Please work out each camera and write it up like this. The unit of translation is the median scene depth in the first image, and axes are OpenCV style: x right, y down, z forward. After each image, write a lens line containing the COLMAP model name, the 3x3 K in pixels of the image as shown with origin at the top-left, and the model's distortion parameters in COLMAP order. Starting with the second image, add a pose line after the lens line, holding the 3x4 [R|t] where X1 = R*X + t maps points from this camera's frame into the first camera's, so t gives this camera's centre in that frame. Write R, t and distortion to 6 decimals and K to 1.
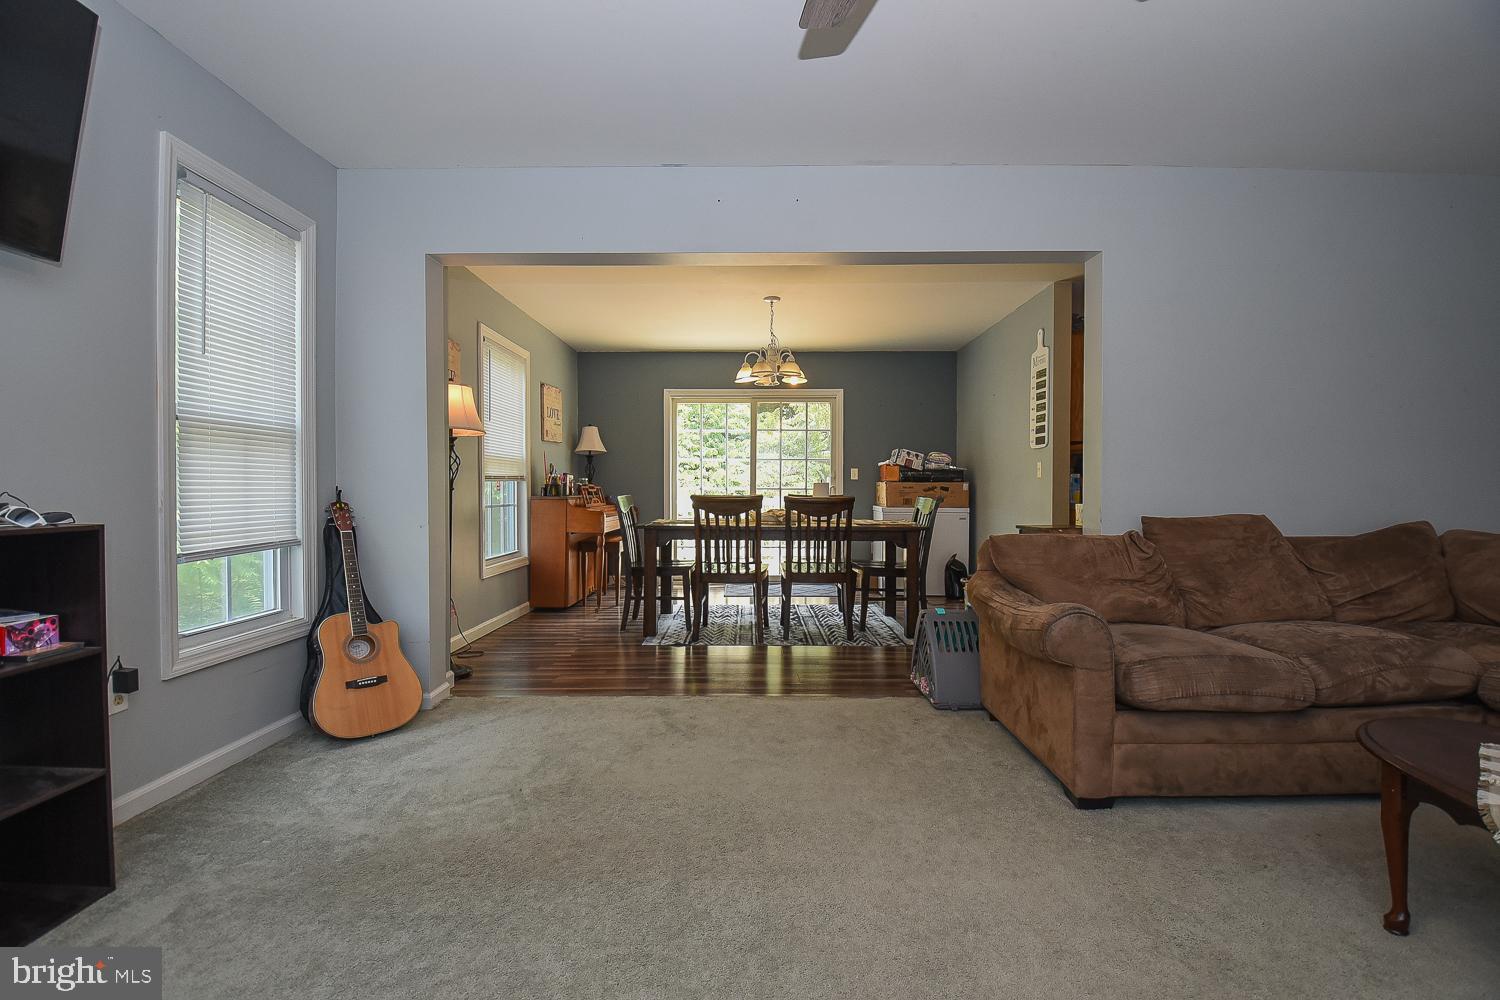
lens RADIAL K [[670.9, 0, 757.5], [0, 670.9, 490.4], [0, 0, 1]] dist [0.007002, -0.019136]
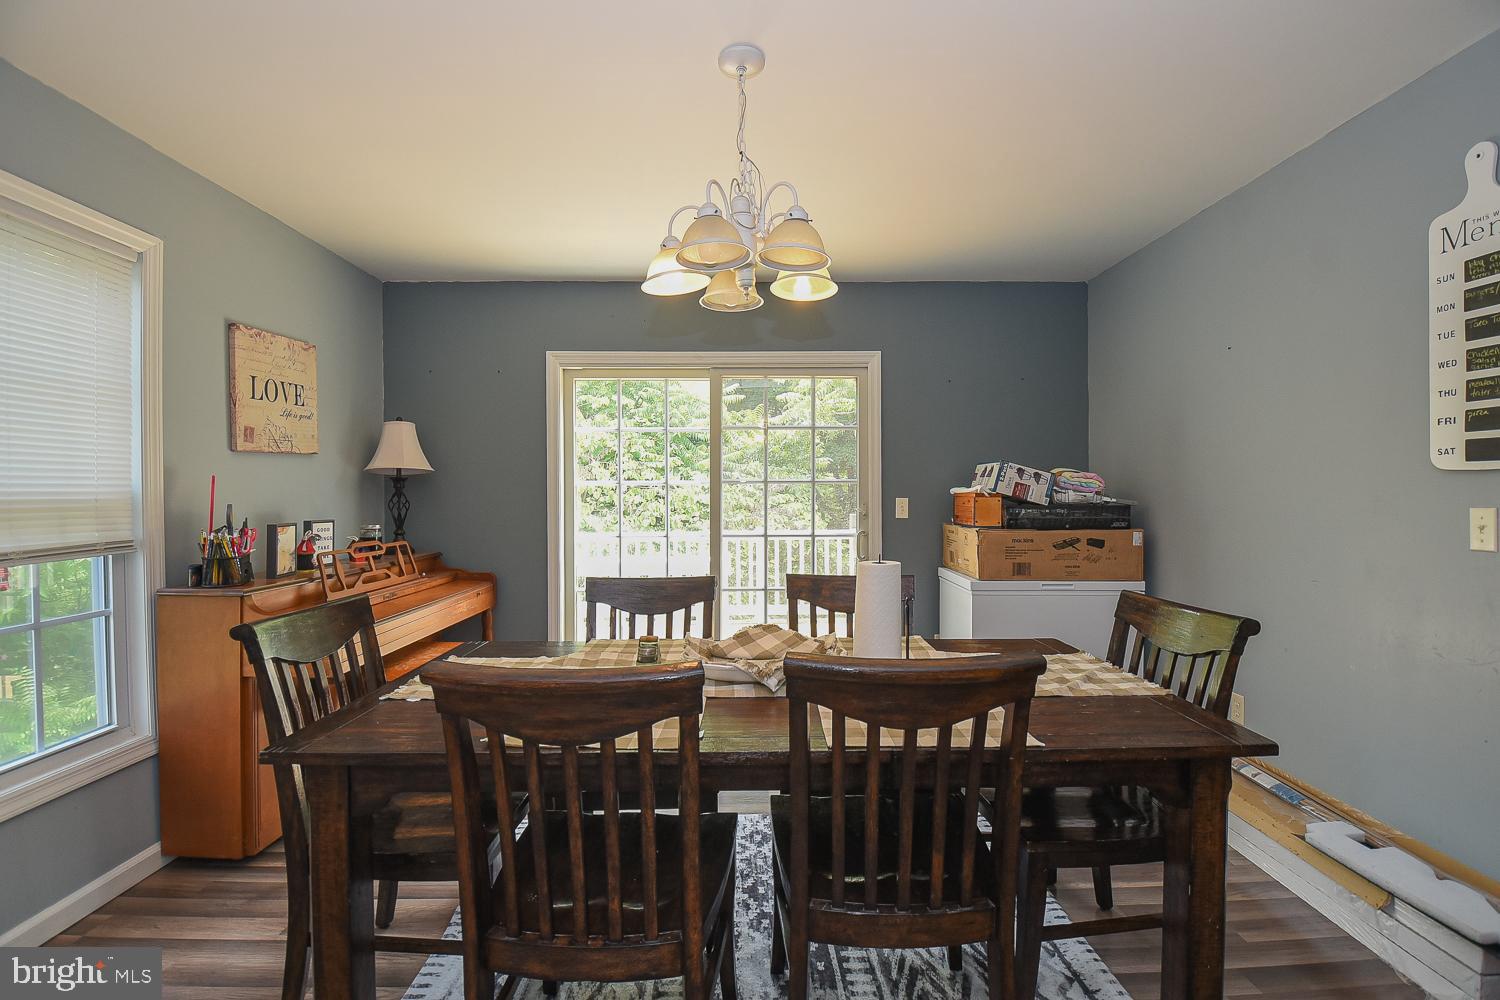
lens RADIAL K [[670.9, 0, 731.5], [0, 670.9, 502.1], [0, 0, 1]] dist [0.007002, -0.019136]
pose [[0.999948, -0.003836, -0.009493, 0.018097], [0.003954, 0.999915, 0.012404, -0.051359], [0.009445, -0.012441, 0.999878, 0.644133]]
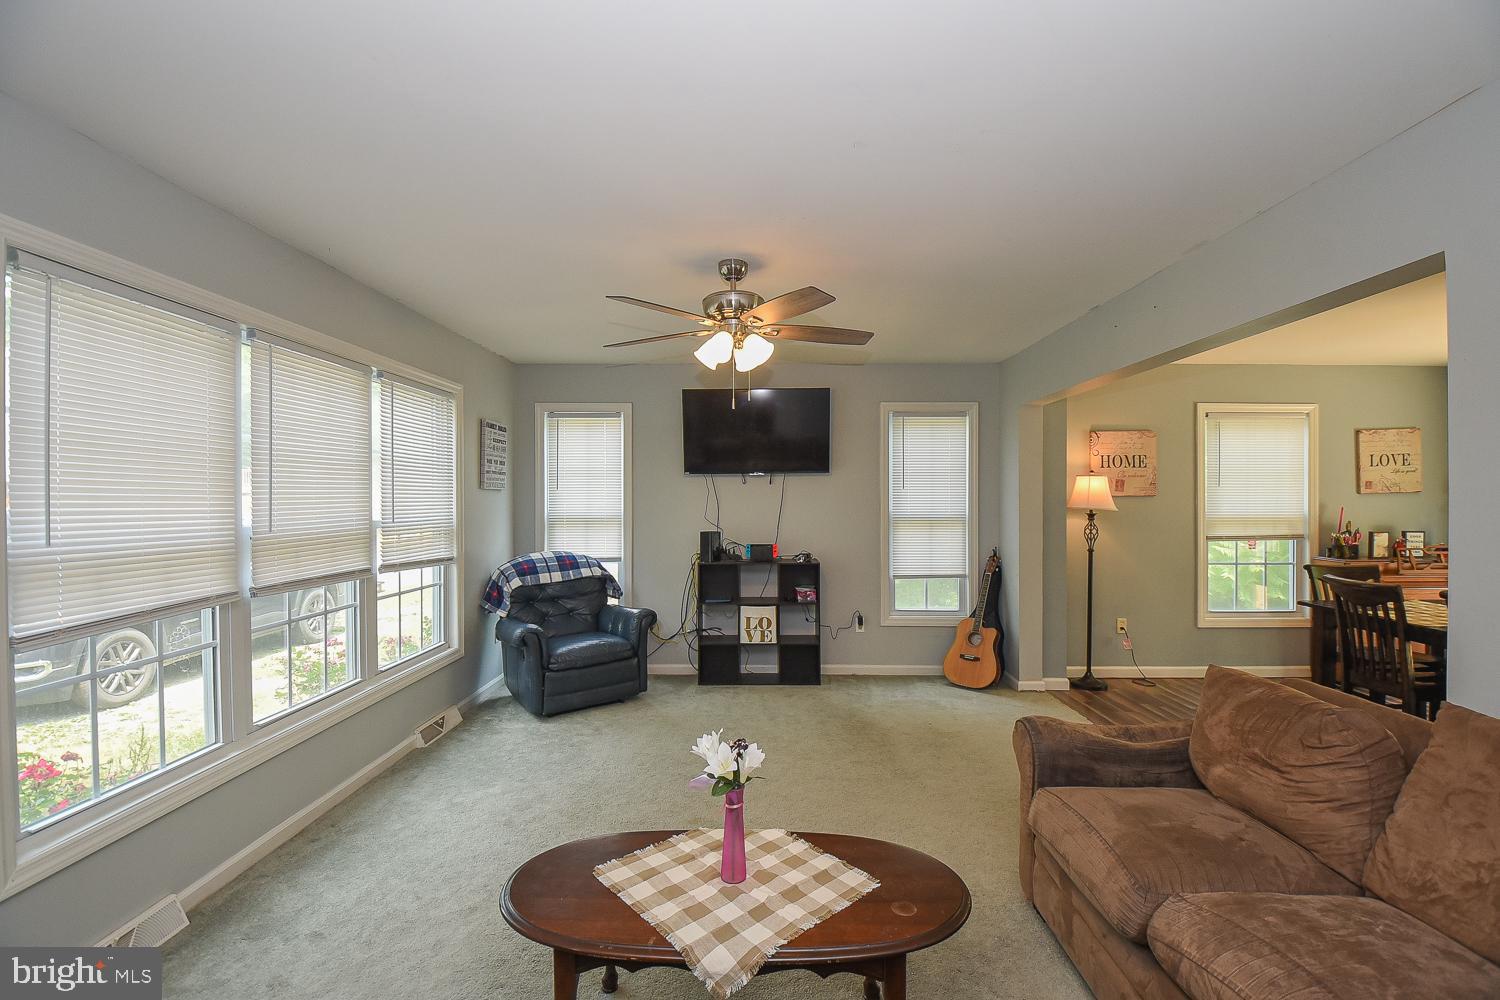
lens RADIAL K [[670.9, 0, 764.6], [0, 670.9, 490.2], [0, 0, 1]] dist [0.007002, -0.019136]
pose [[-0.003115, -0.006367, -0.999975, 0.665111], [-0.002117, 0.999978, -0.006361, -0.083070], [0.999993, 0.002097, -0.003128, 0.239485]]
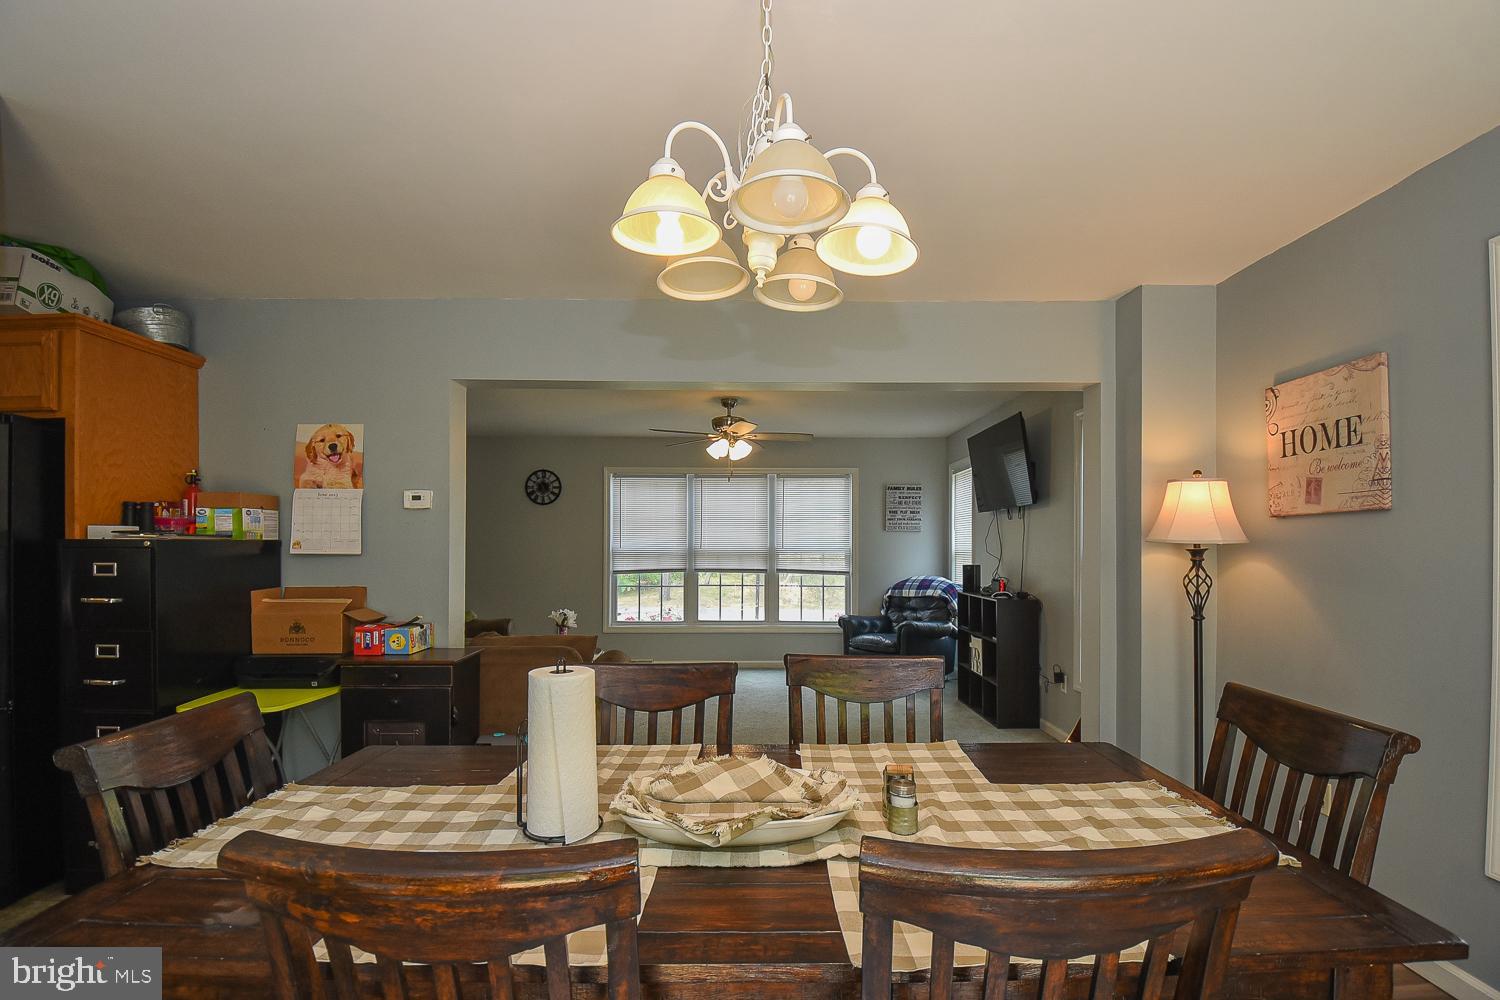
lens RADIAL K [[670.9, 0, 757.4], [0, 670.9, 547.8], [0, 0, 1]] dist [0.007002, -0.019136]
pose [[-0.999982, -0.002564, -0.005495, 0.028464], [-0.002582, 0.999991, 0.003367, -0.058549], [0.005486, 0.003381, -0.999979, 1.252186]]
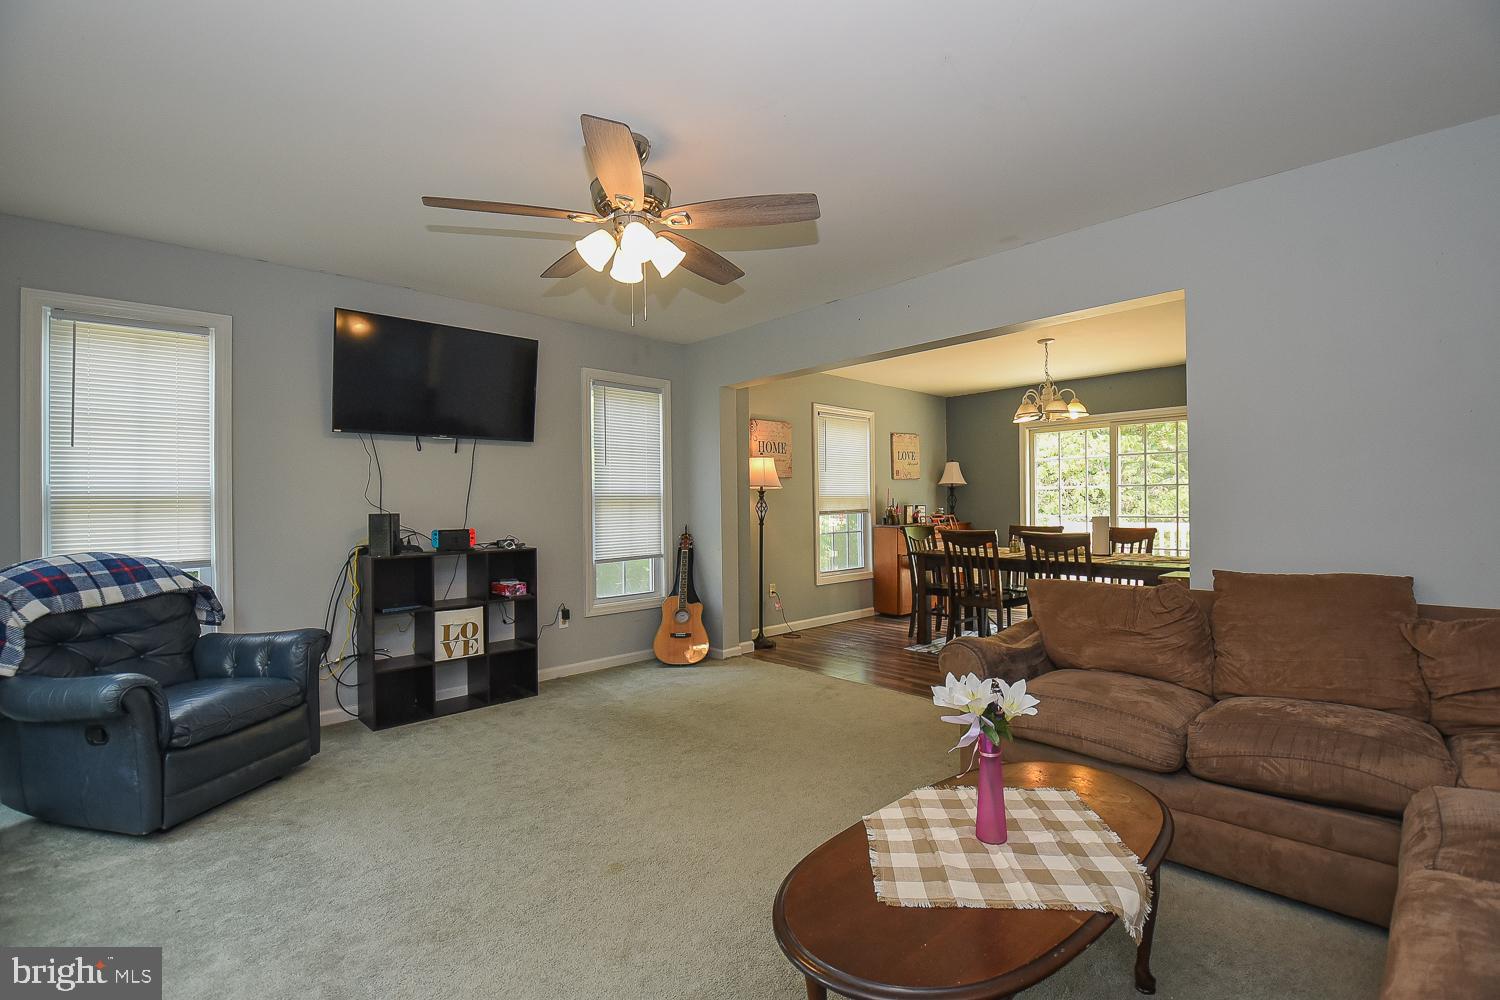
lens RADIAL K [[670.9, 0, 761.0], [0, 670.9, 496.5], [0, 0, 1]] dist [0.007002, -0.019136]
pose [[0.700856, -0.014994, -0.713146, 0.460088], [0.009036, 0.999885, -0.012143, -0.033796], [0.713246, 0.002066, 0.700911, -0.058745]]
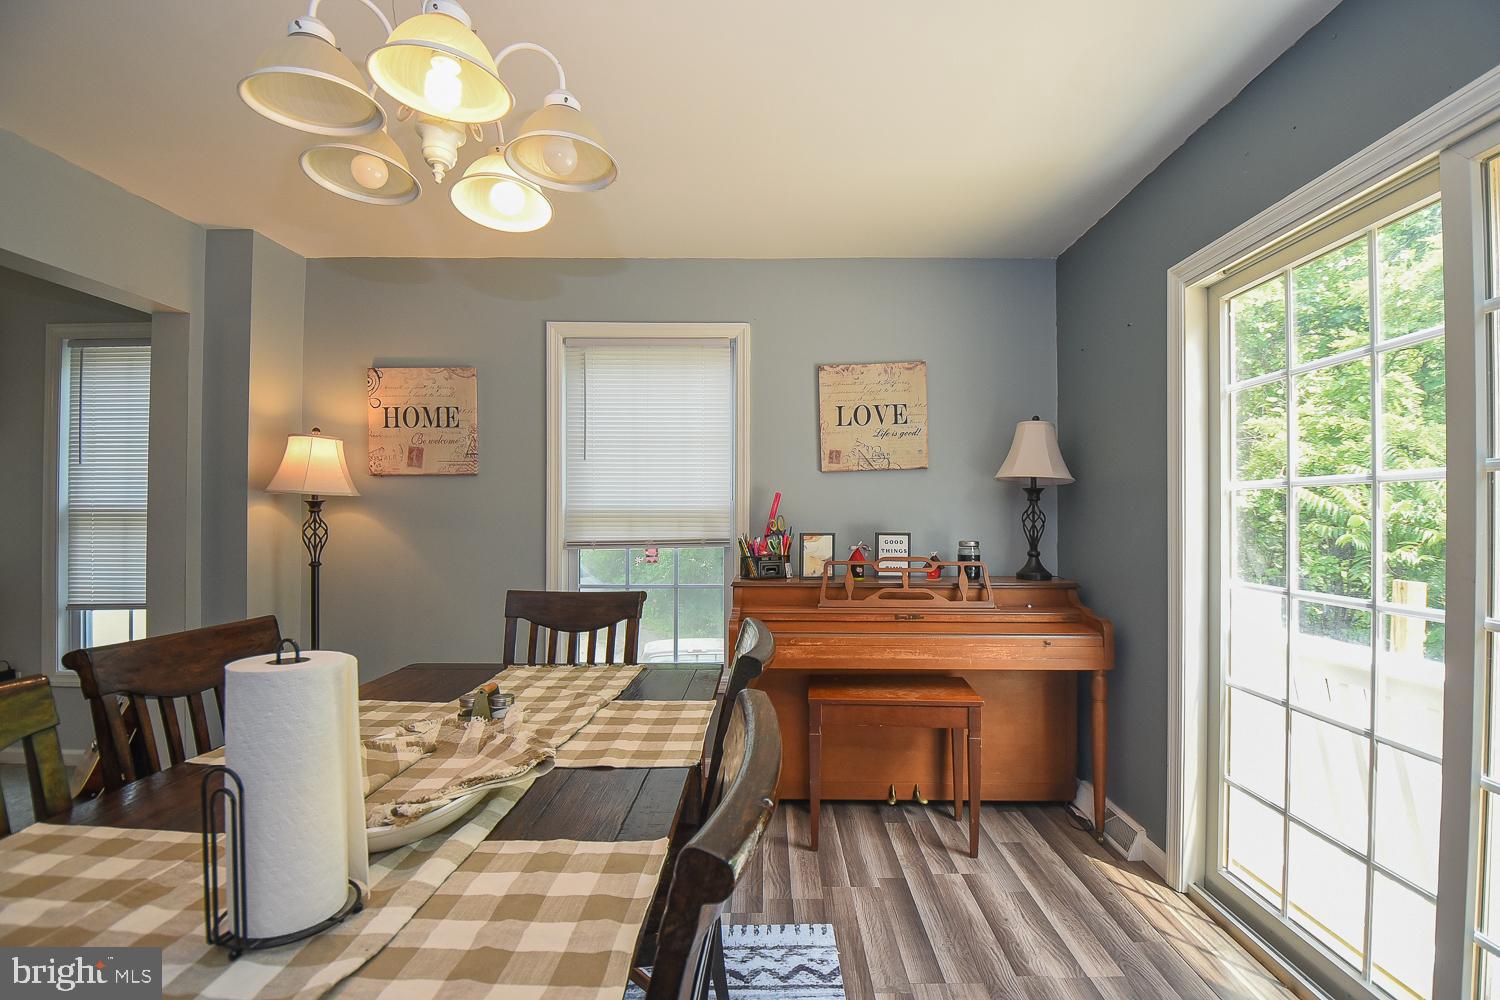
lens RADIAL K [[670.9, 0, 764.5], [0, 670.9, 509.2], [0, 0, 1]] dist [0.007002, -0.019136]
pose [[-0.001205, -0.012394, -0.999922, 0.253561], [-0.002838, 0.999919, -0.012391, -0.043178], [0.999995, 0.002823, -0.001240, 1.106288]]
